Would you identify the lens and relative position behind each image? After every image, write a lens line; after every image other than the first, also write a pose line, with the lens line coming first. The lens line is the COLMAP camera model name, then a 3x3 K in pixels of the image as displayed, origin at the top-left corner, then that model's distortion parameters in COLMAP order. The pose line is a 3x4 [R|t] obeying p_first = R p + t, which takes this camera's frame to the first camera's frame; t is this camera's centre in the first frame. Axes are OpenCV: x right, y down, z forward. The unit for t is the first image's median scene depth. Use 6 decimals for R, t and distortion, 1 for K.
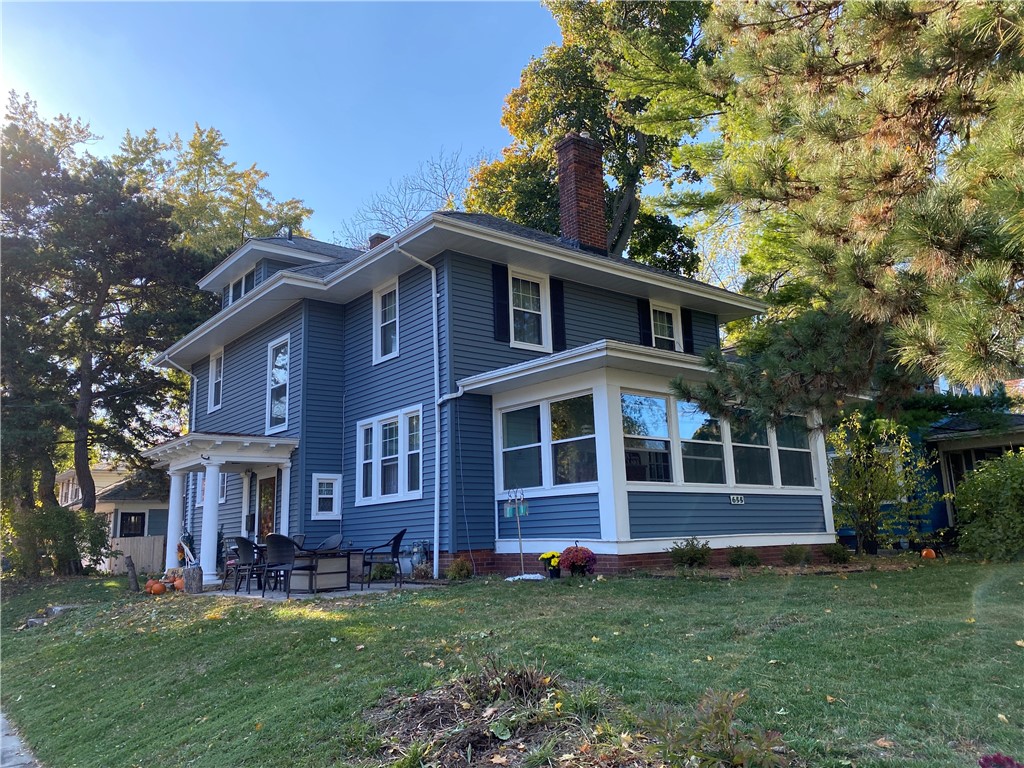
lens RADIAL K [[785.5, 0, 512.0], [0, 785.5, 384.0], [0, 0, 1]] dist [0.111876, -0.100843]
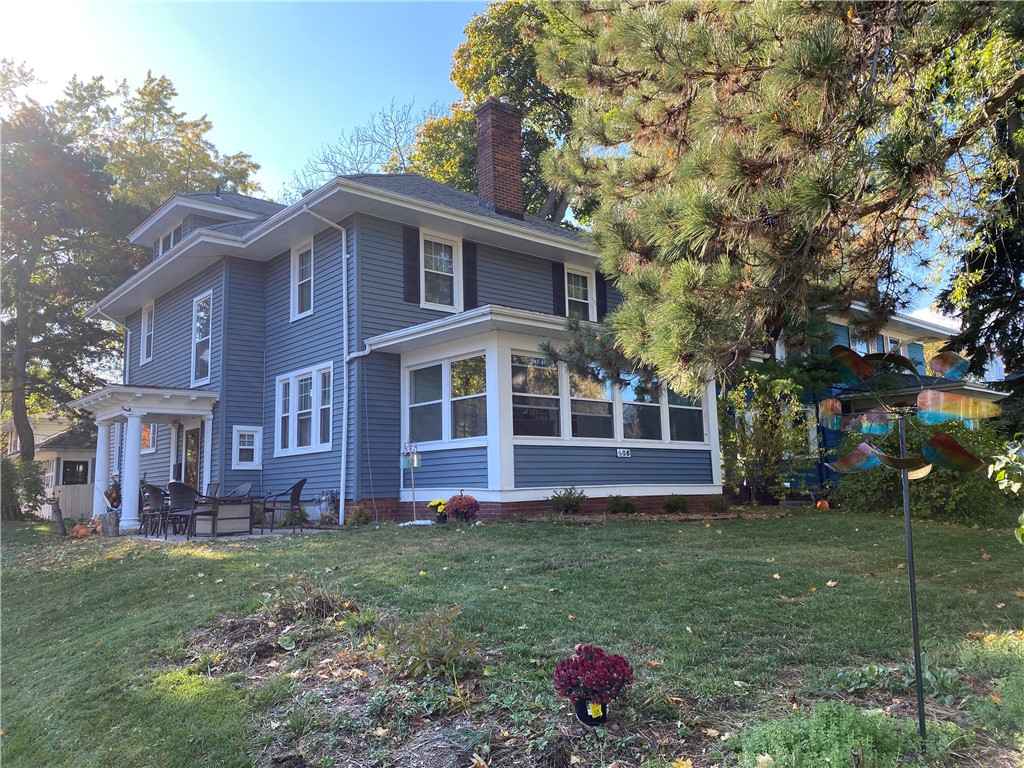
lens RADIAL K [[785.5, 0, 512.0], [0, 785.5, 384.0], [0, 0, 1]] dist [0.111876, -0.100843]
pose [[0.999453, 0.012167, 0.030763, 0.084576], [-0.013925, 0.998245, 0.057567, -0.007142], [-0.030009, -0.057964, 0.997868, -0.053246]]
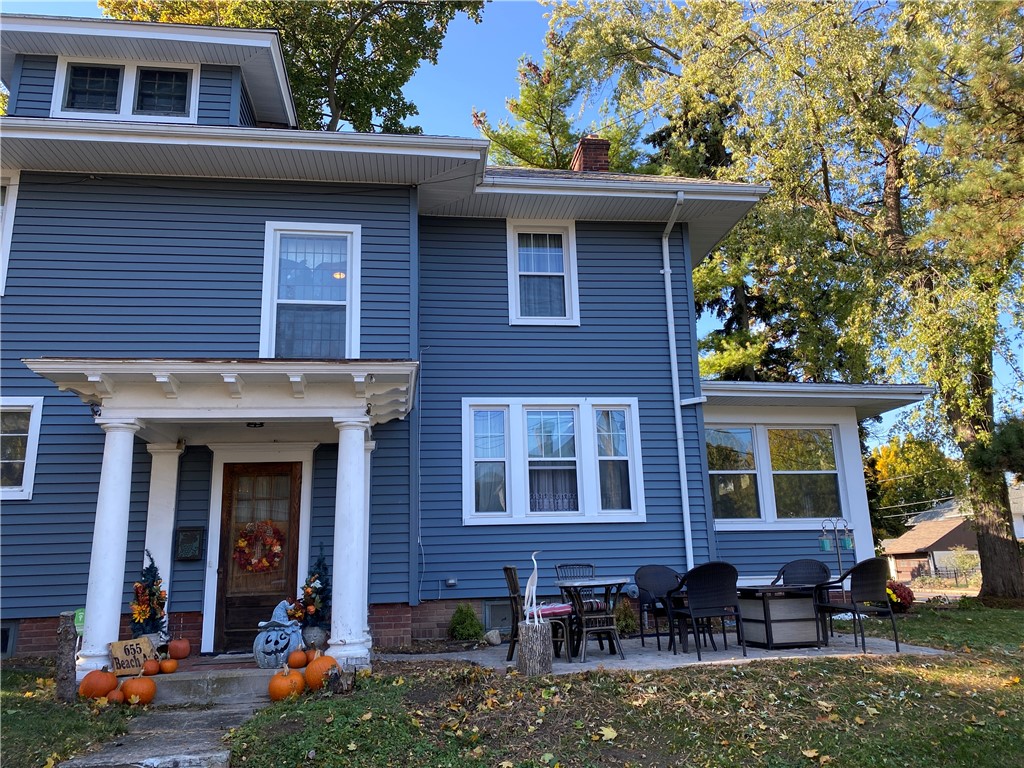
lens RADIAL K [[785.5, 0, 512.0], [0, 785.5, 384.0], [0, 0, 1]] dist [0.111876, -0.100843]
pose [[0.528847, 0.218476, 0.820116, -0.749702], [-0.153108, 0.975005, -0.161007, 0.142775], [-0.834793, -0.040419, 0.549078, 0.627764]]
